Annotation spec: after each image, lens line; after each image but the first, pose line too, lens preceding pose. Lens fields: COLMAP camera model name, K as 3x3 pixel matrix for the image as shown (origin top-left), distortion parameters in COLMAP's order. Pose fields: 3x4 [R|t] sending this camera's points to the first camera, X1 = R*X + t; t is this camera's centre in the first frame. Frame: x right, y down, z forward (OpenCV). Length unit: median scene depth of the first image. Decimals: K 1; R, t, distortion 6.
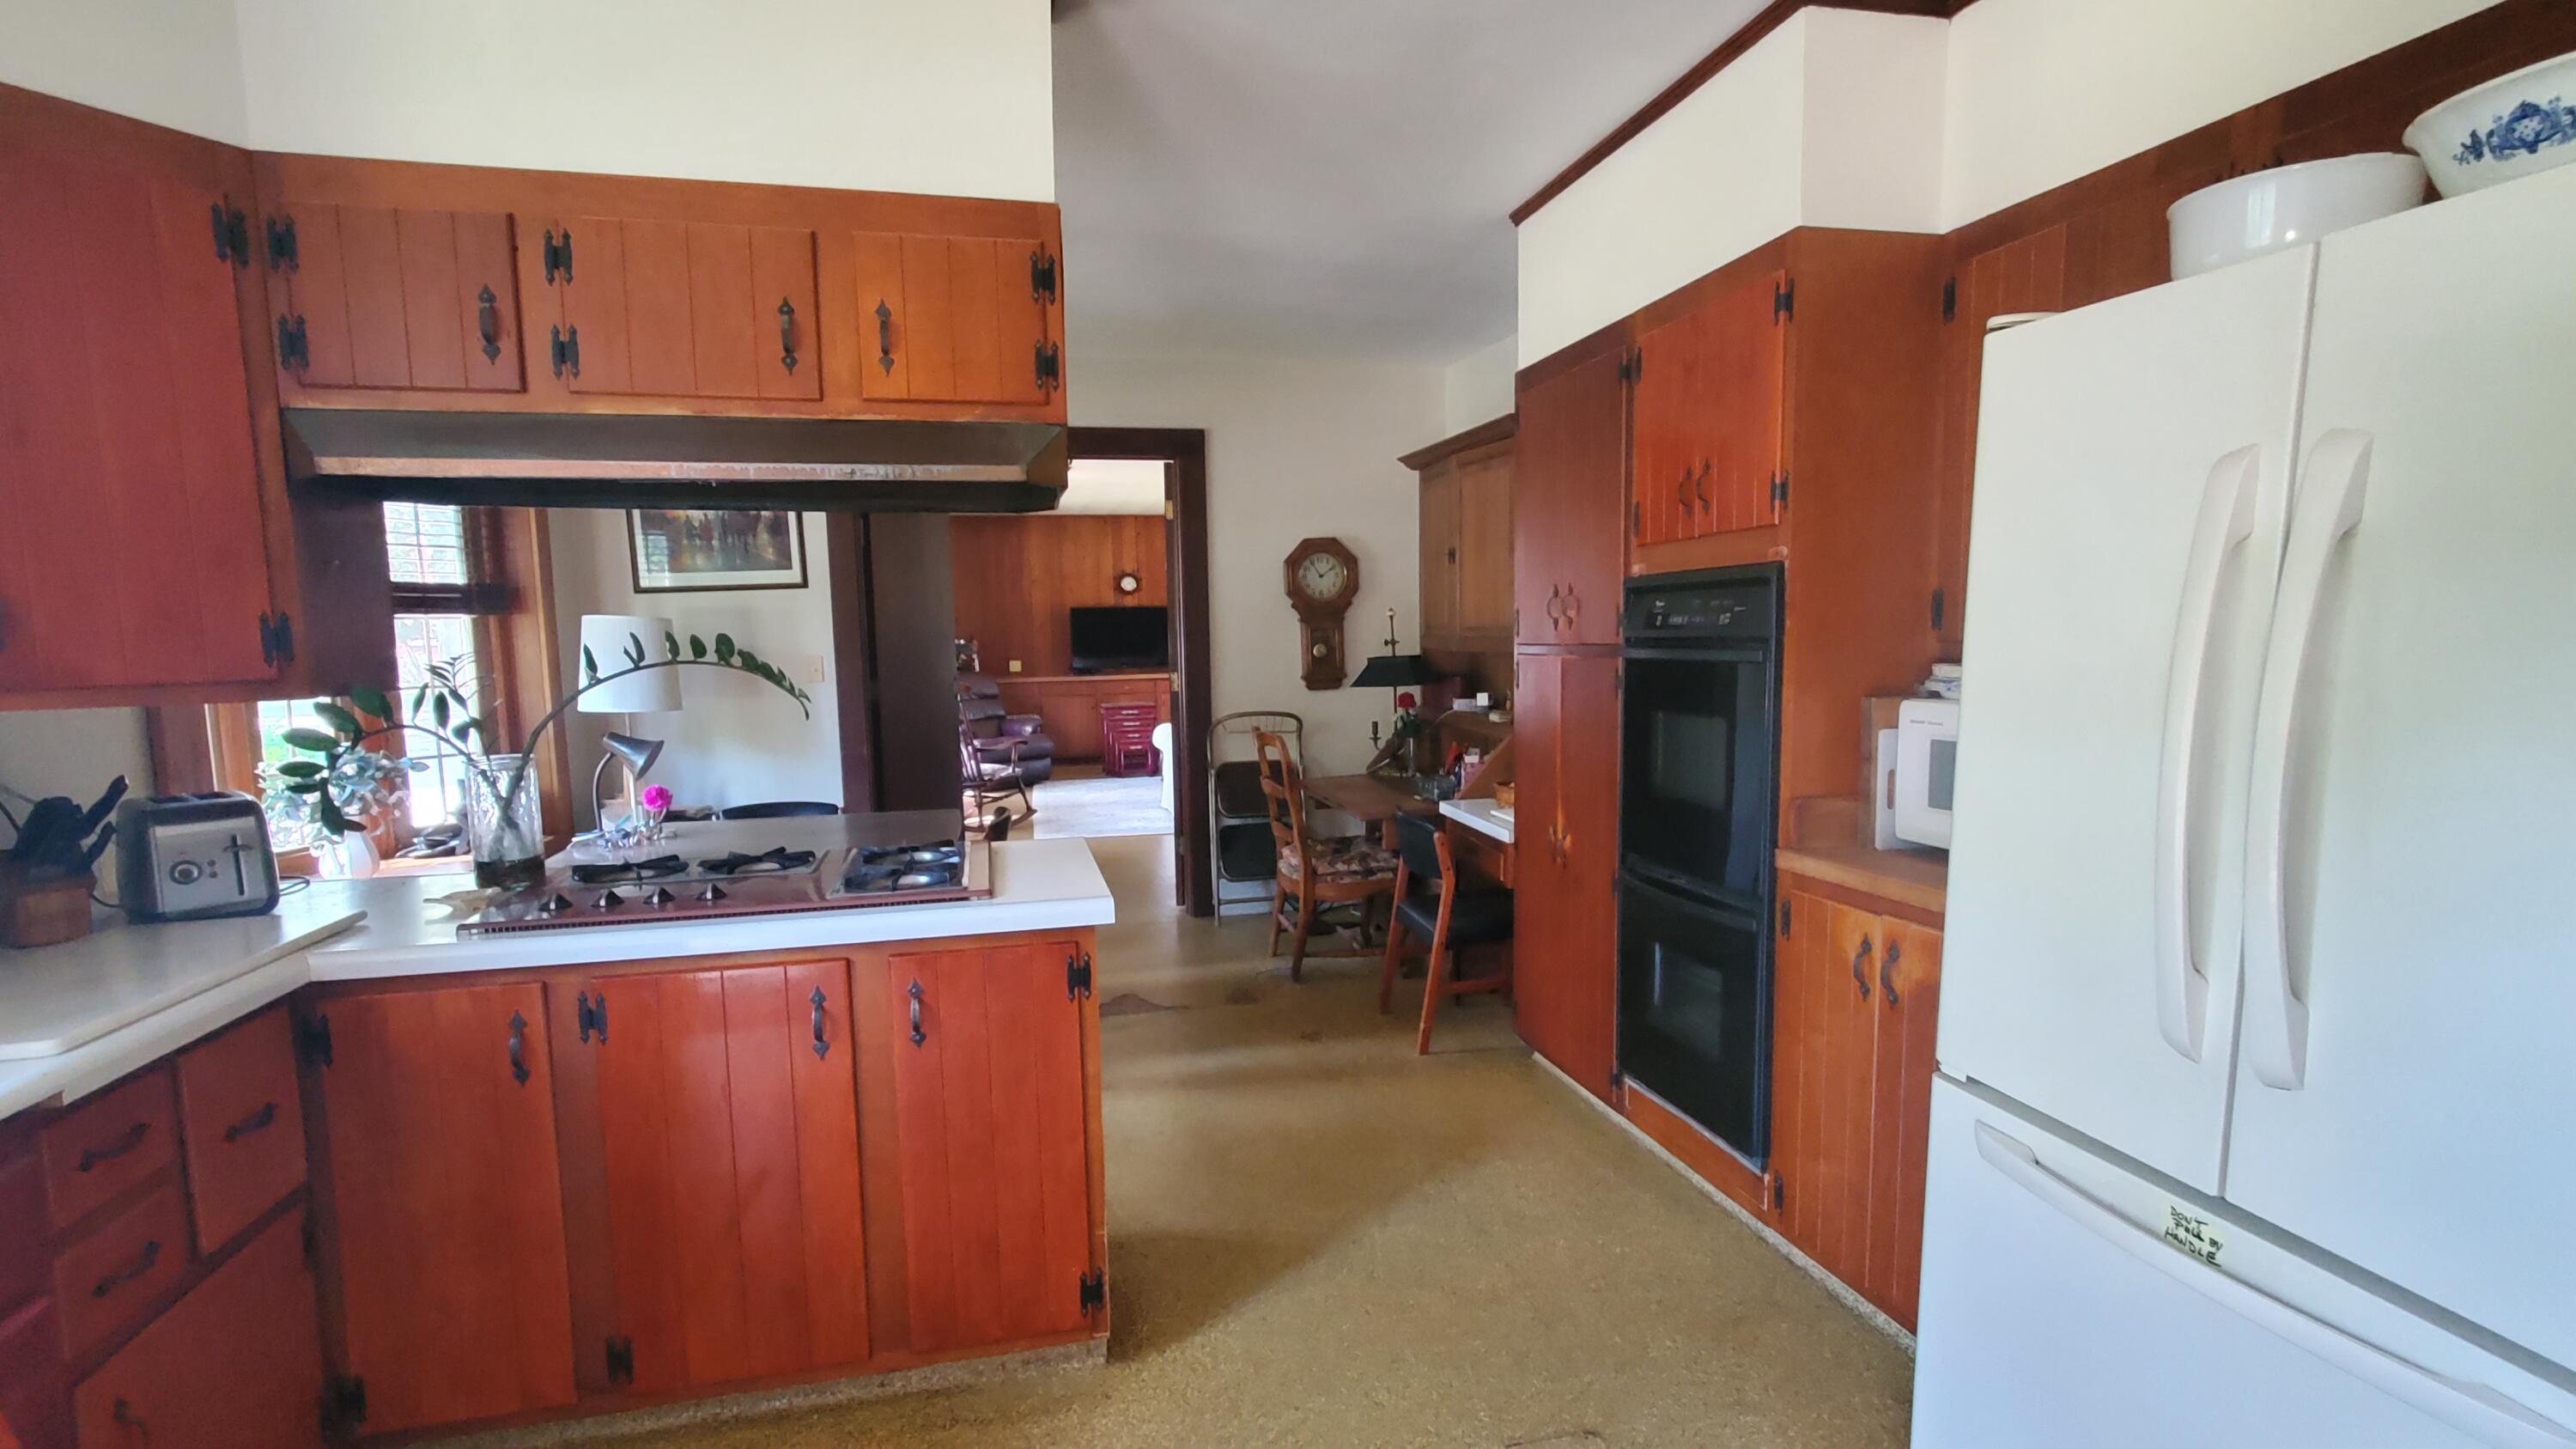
lens RADIAL K [[1219.8, 0, 1283.6], [0, 1219.8, 744.4], [0, 0, 1]] dist [0.000317, 0.000229]
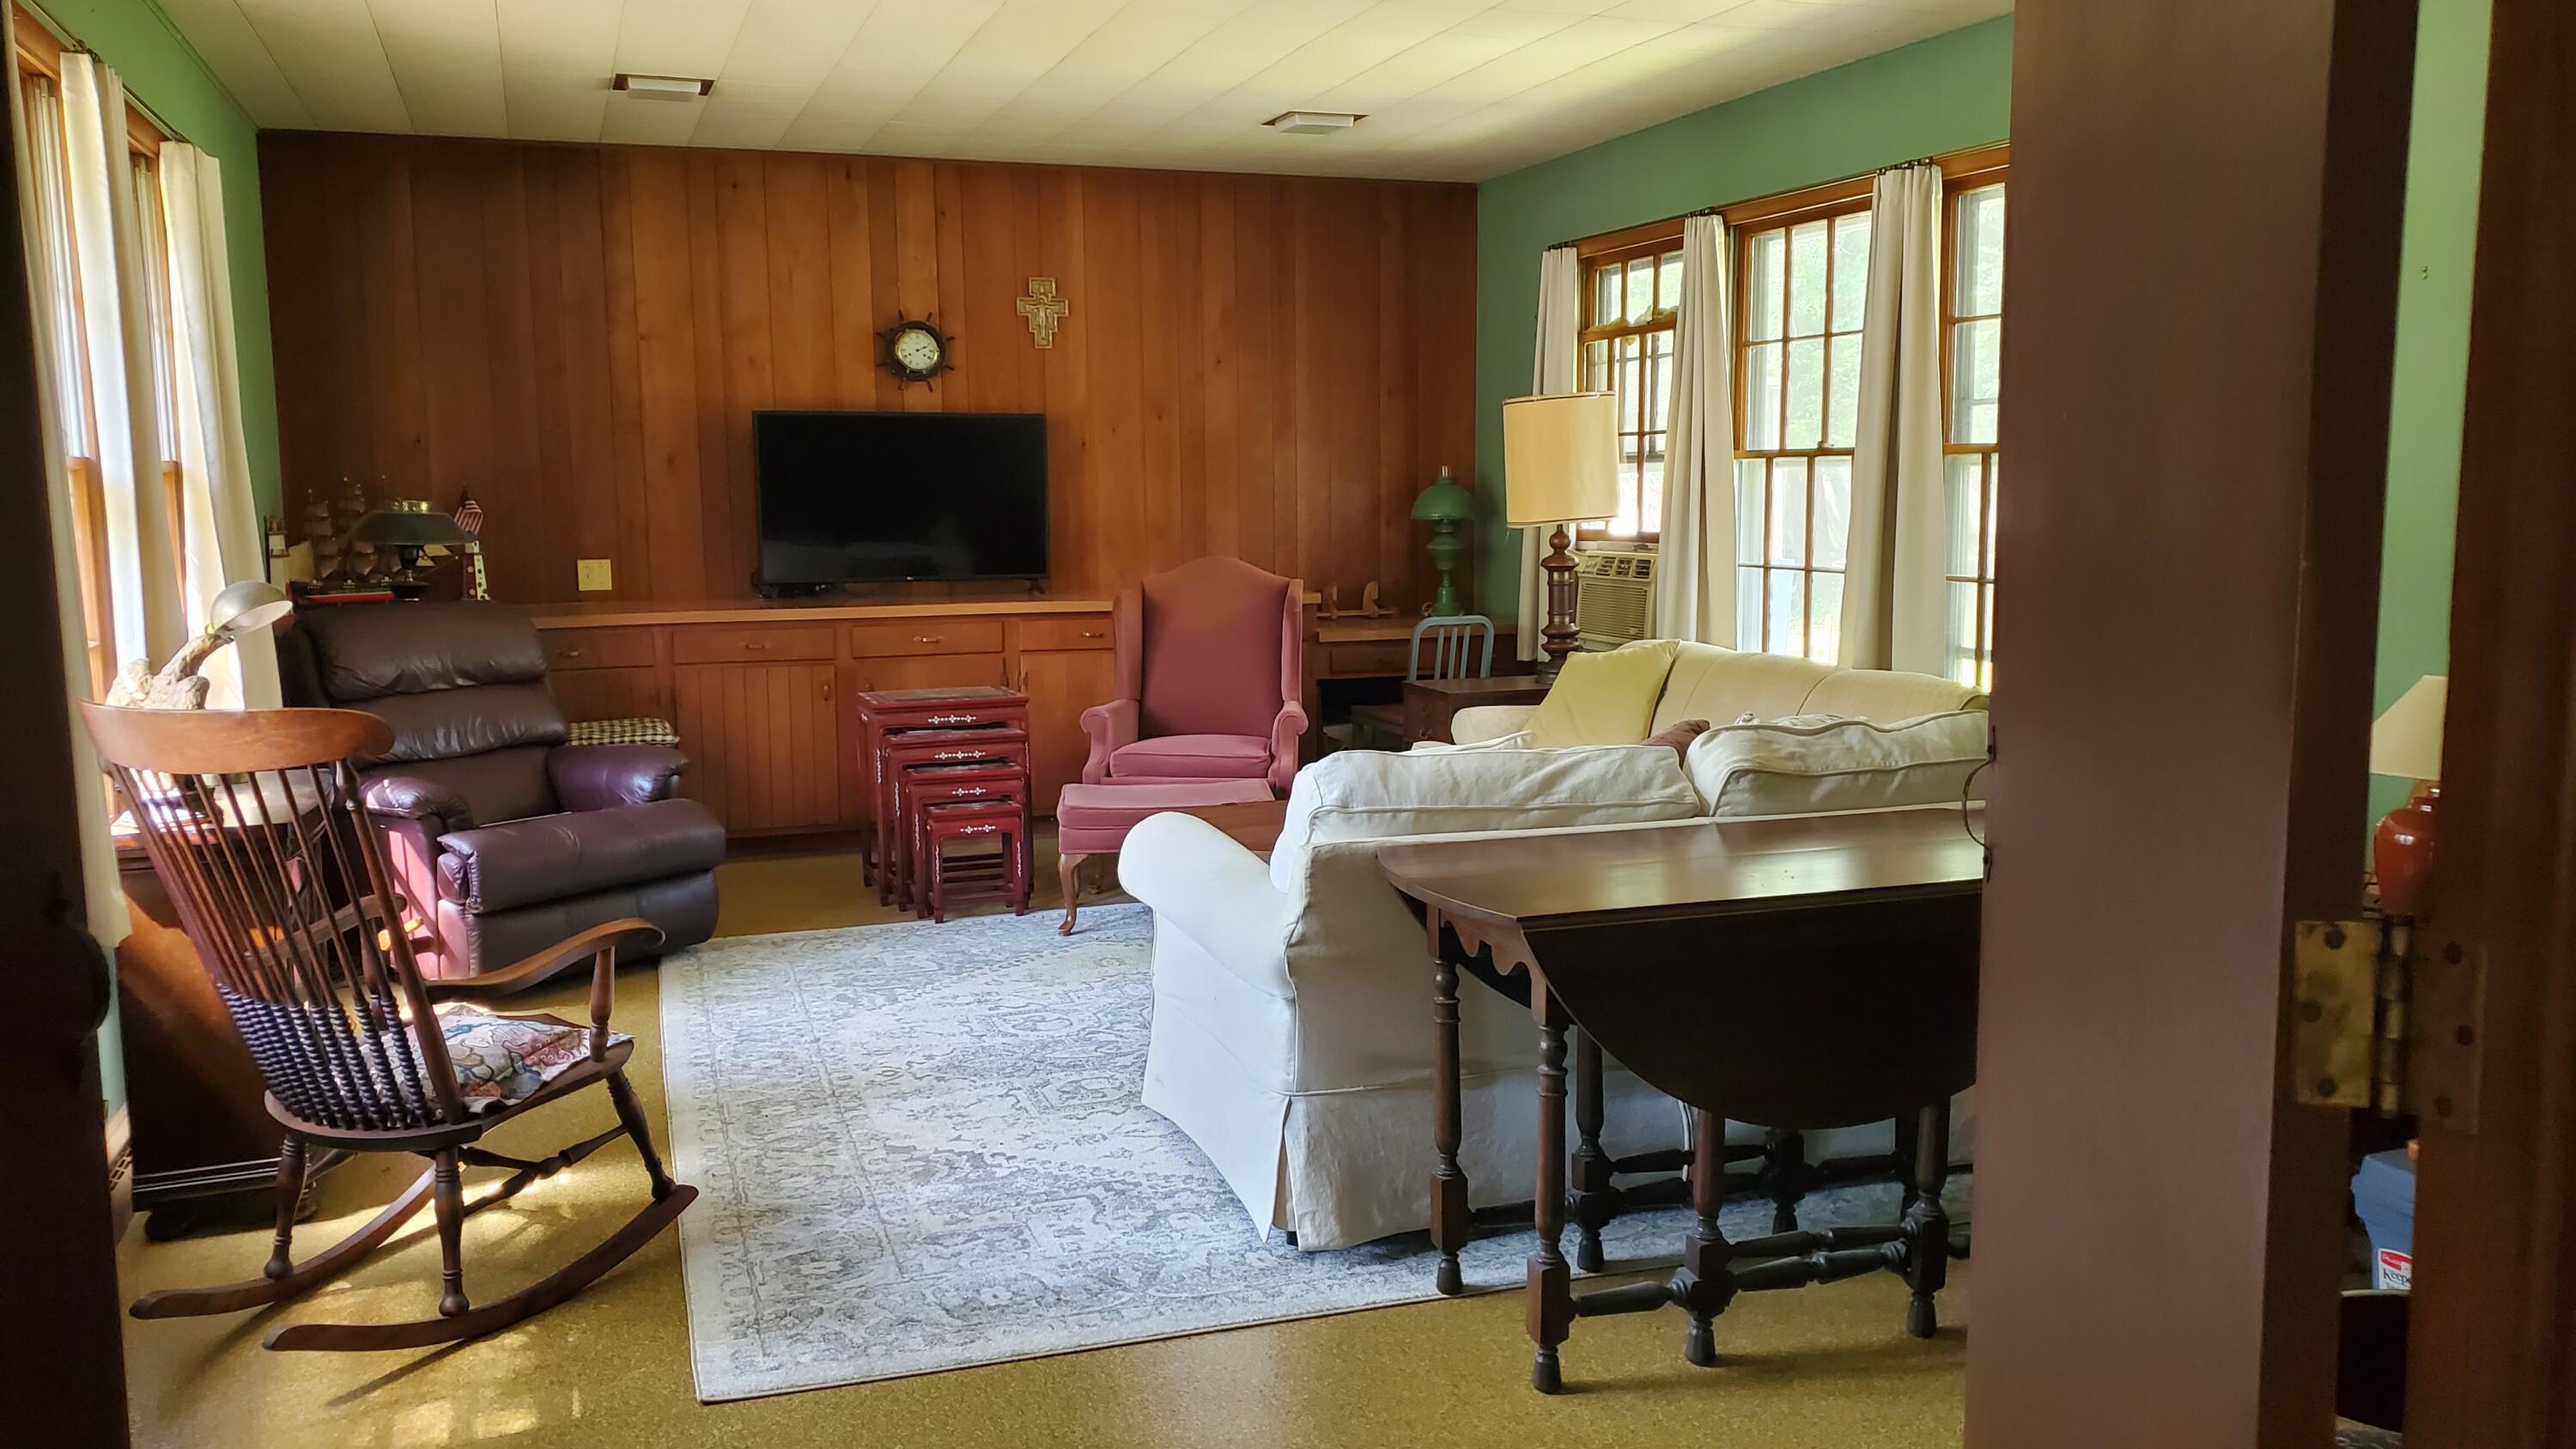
lens RADIAL K [[1922.8, 0, 1292.2], [0, 1922.8, 722.8], [0, 0, 1]] dist [0.000118, -0.000220]
pose [[0.991097, -0.004931, 0.133051, -0.093530], [0.001978, 0.999749, 0.022321, -0.033671], [-0.133128, -0.021859, 0.990858, 0.418246]]
